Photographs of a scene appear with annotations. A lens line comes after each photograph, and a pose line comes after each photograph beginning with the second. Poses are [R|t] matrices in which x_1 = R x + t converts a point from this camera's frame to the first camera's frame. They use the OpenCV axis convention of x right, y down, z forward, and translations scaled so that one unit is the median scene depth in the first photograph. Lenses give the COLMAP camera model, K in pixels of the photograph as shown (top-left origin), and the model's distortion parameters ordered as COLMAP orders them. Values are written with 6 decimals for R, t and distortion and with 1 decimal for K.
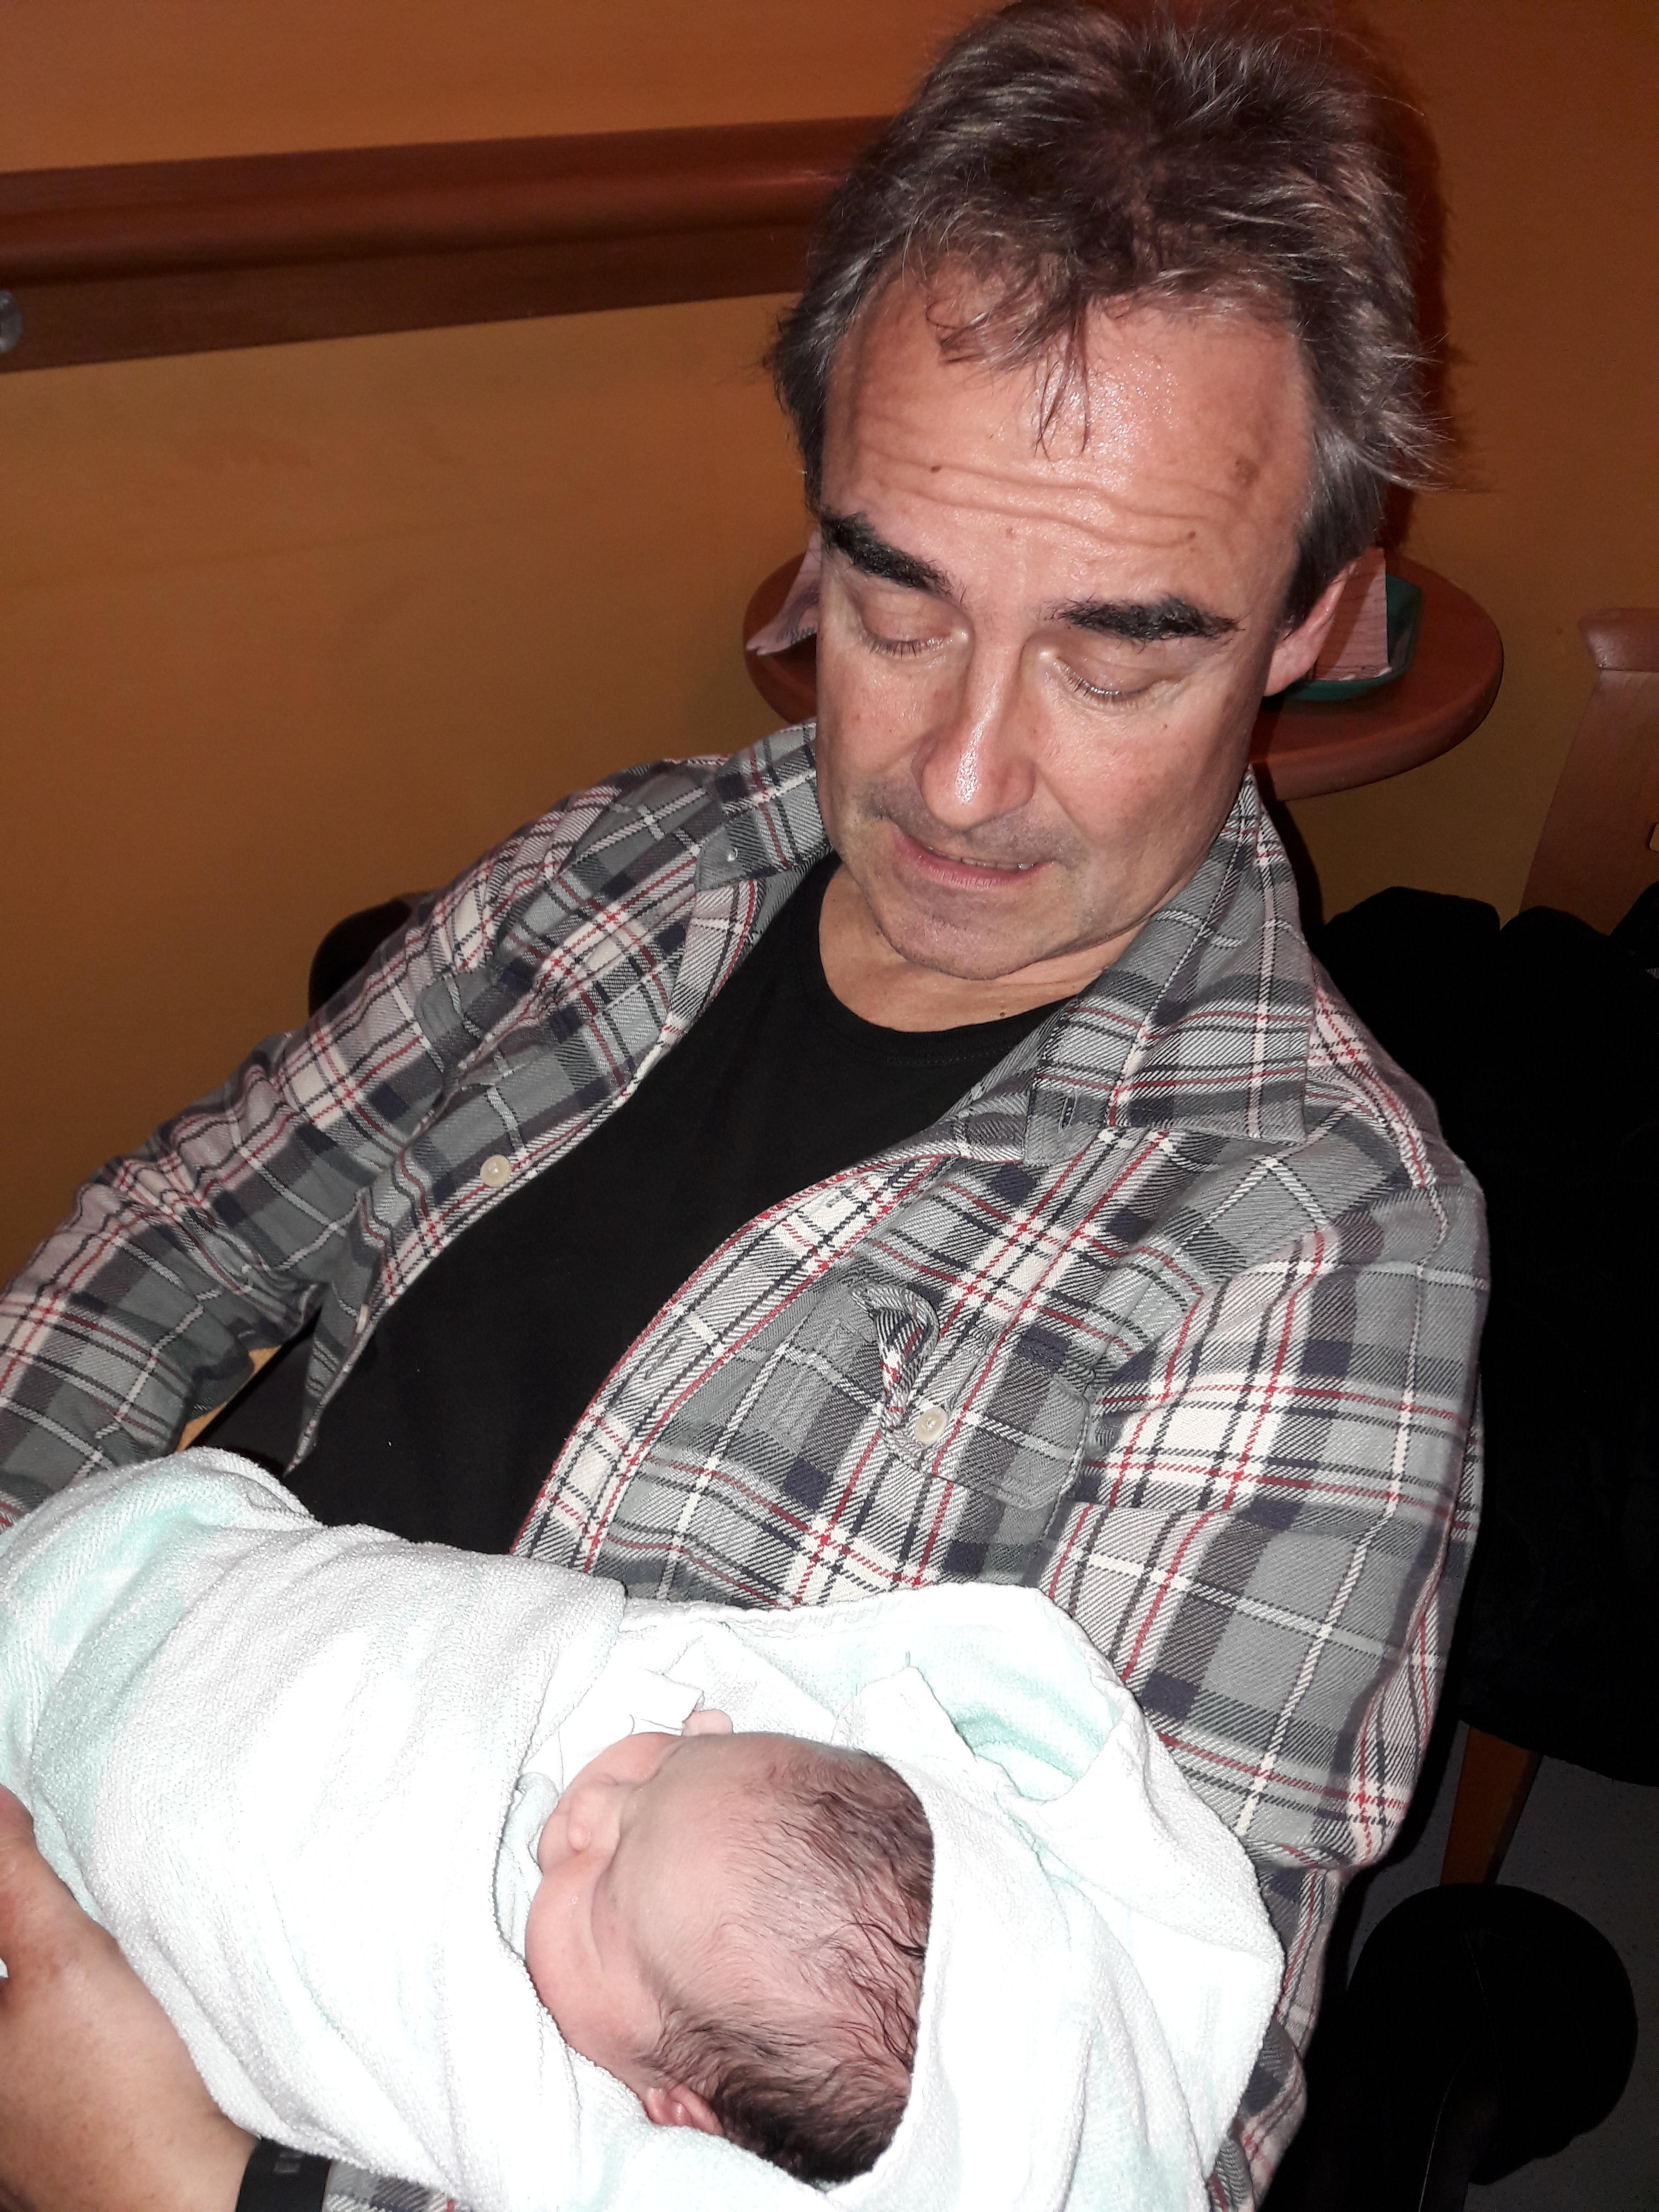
lens RADIAL K [[1672.2, 0, 829.5], [0, 1672.2, 1106.0], [0, 0, 1]] dist [0.070142, -0.305726]
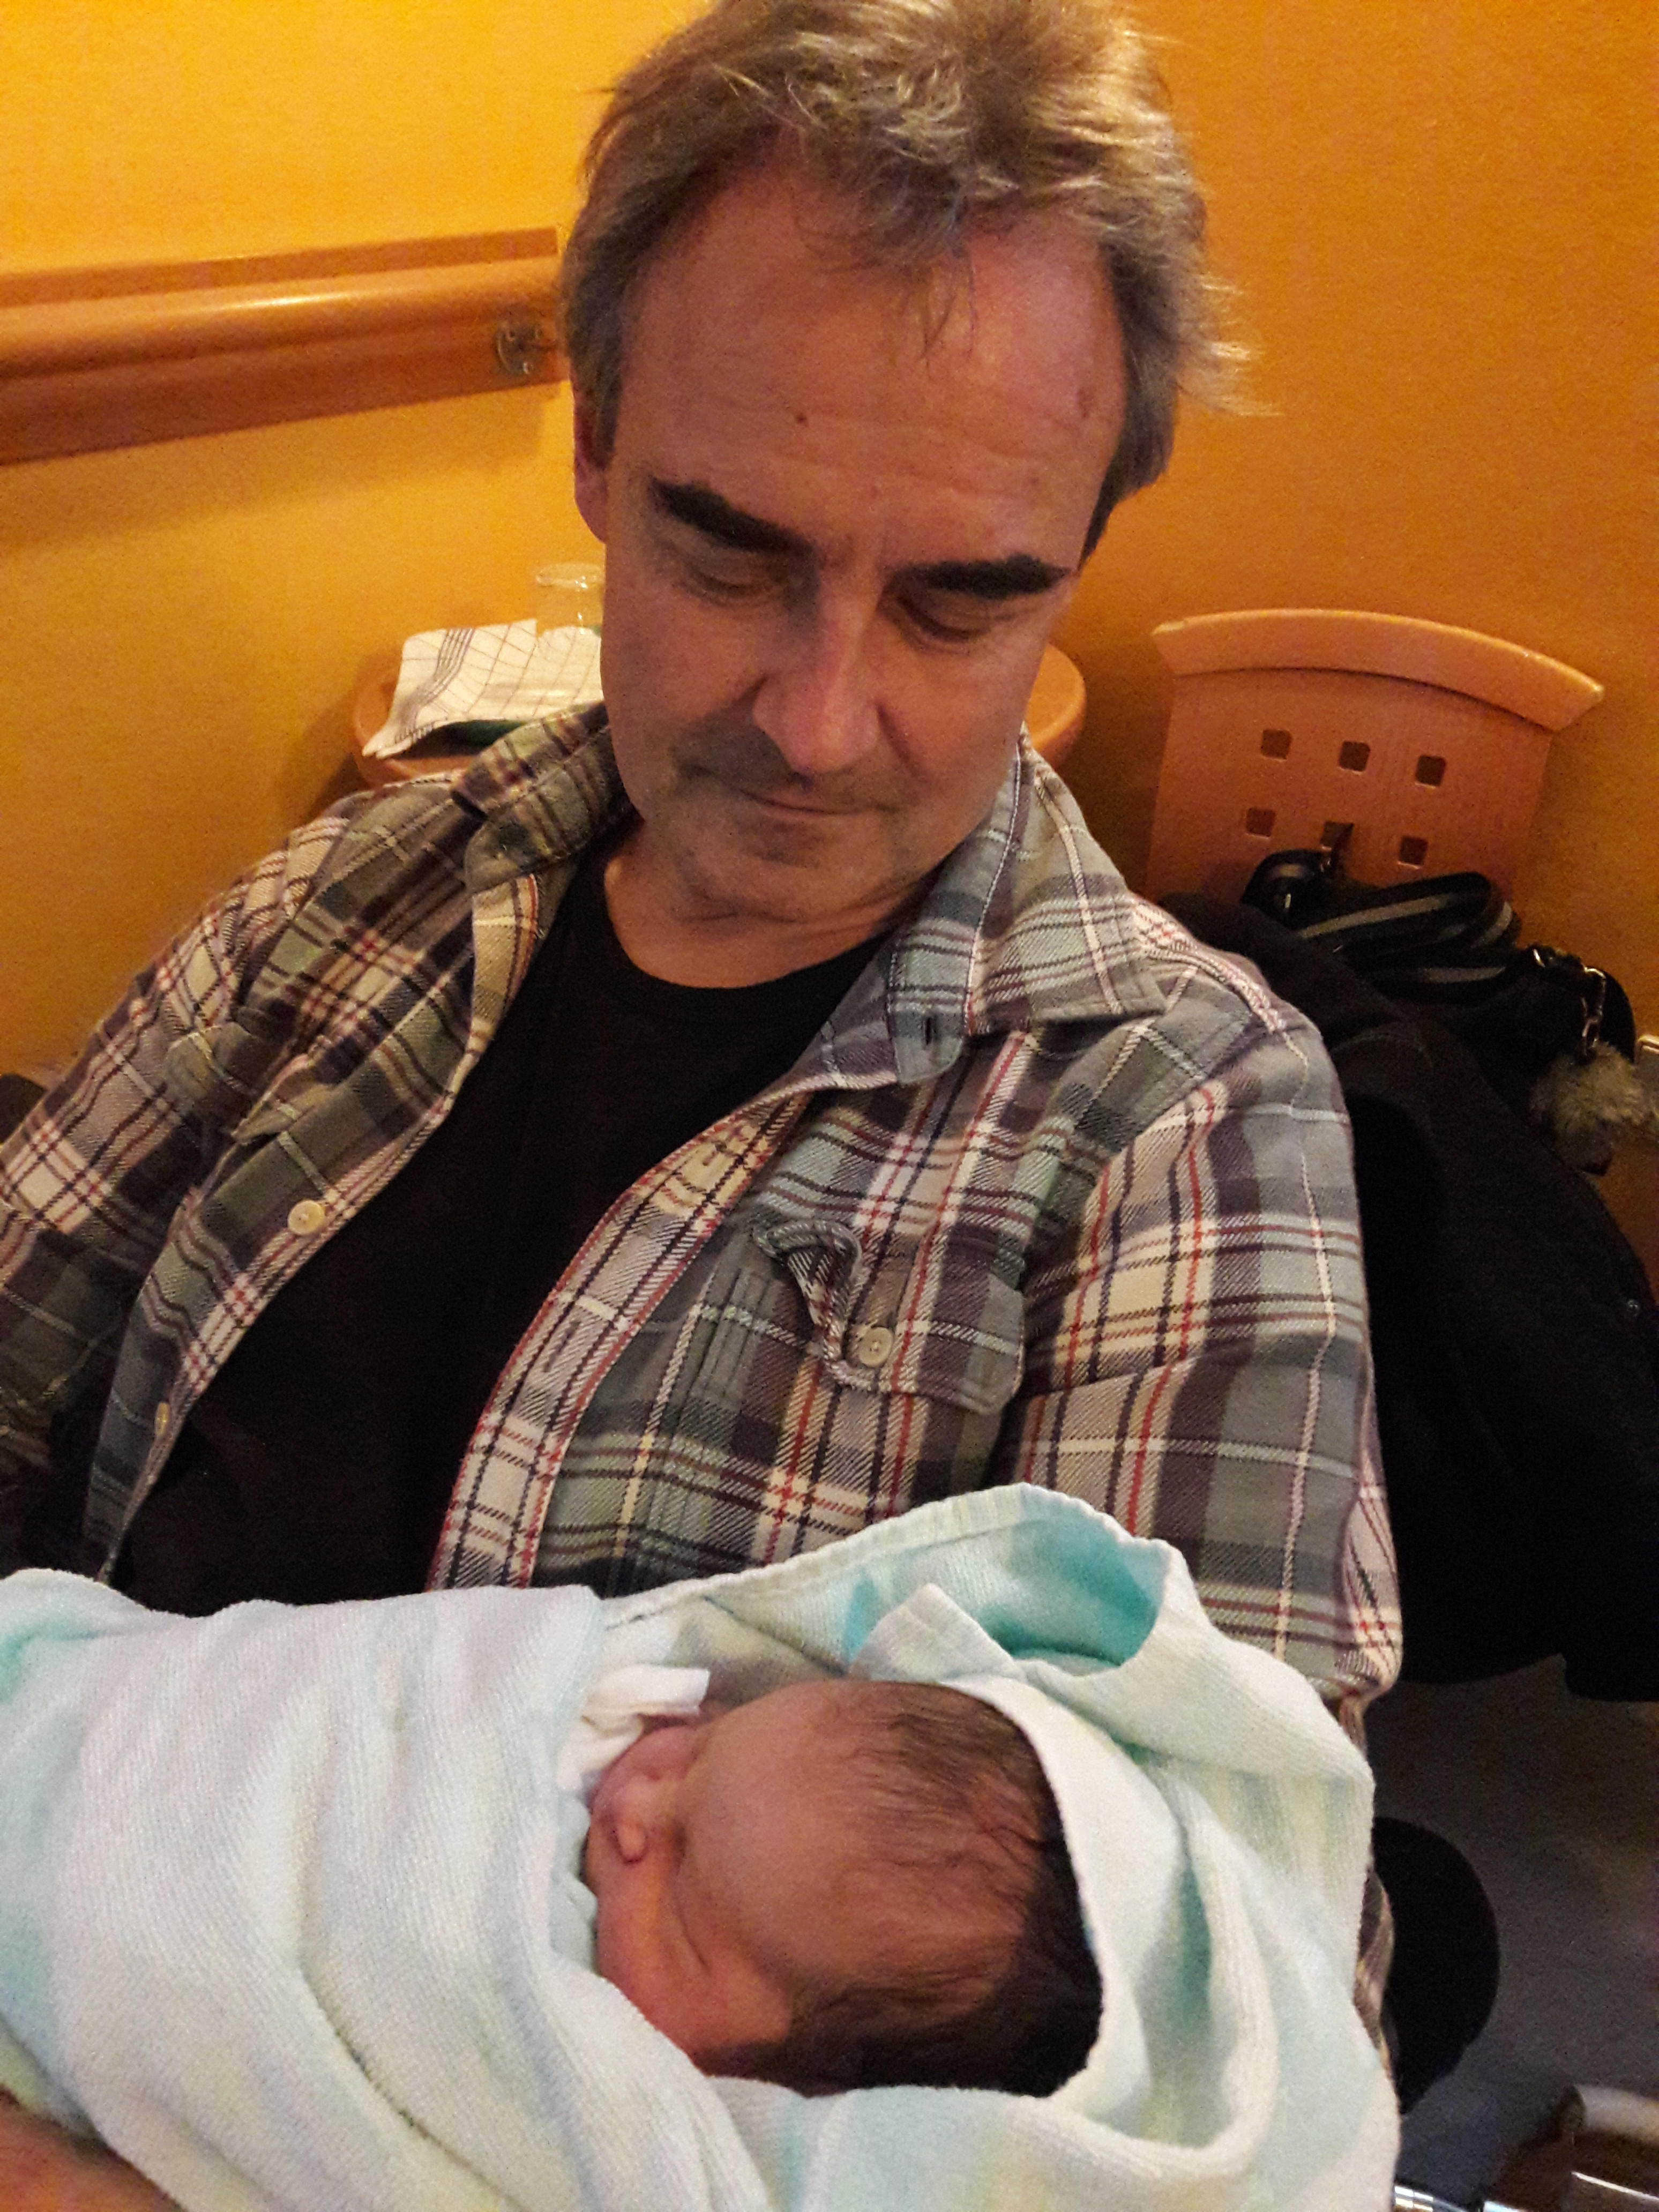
lens RADIAL K [[1672.2, 0, 829.5], [0, 1672.2, 1106.0], [0, 0, 1]] dist [0.070142, -0.305726]
pose [[0.955868, -0.162190, 0.244971, -0.164279], [0.183601, 0.980708, -0.067100, 0.107608], [-0.229362, 0.109116, 0.967206, 0.062571]]
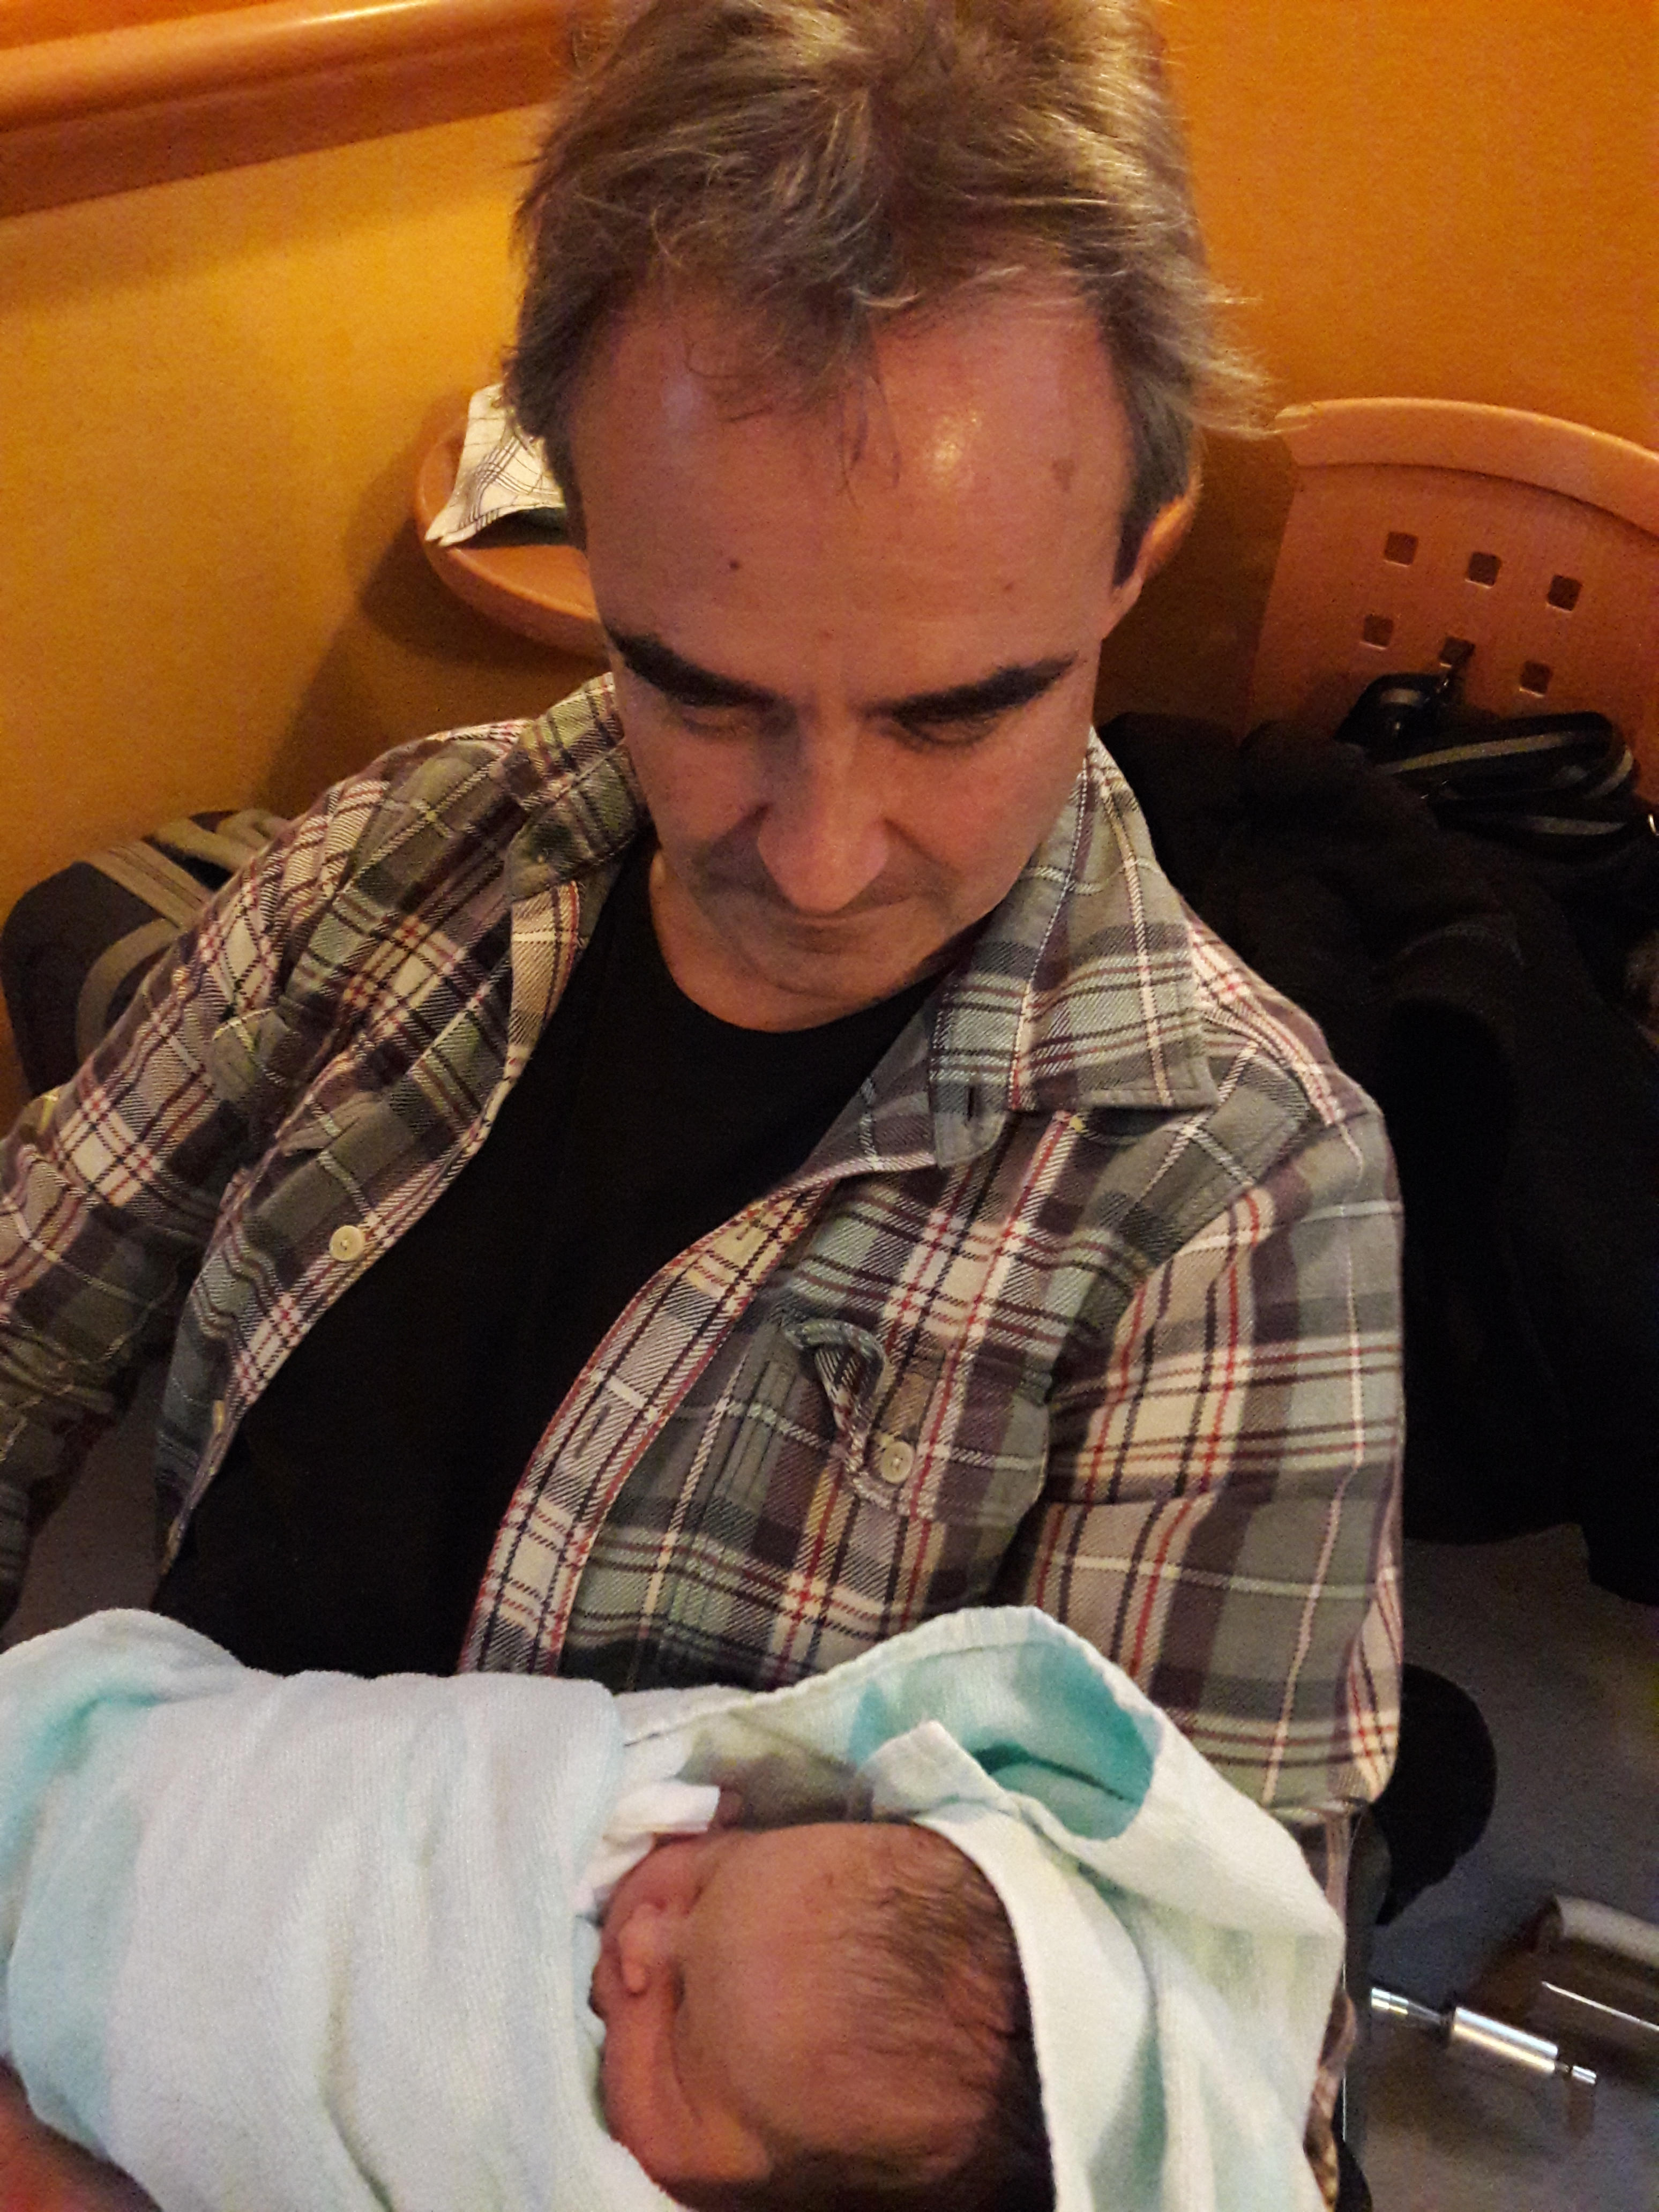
lens RADIAL K [[1672.2, 0, 829.5], [0, 1672.2, 1106.0], [0, 0, 1]] dist [0.070142, -0.305726]
pose [[0.972642, -0.167959, 0.160490, -0.090625], [0.148929, 0.981029, 0.124106, -0.126091], [-0.178290, -0.096810, 0.979204, 0.078579]]
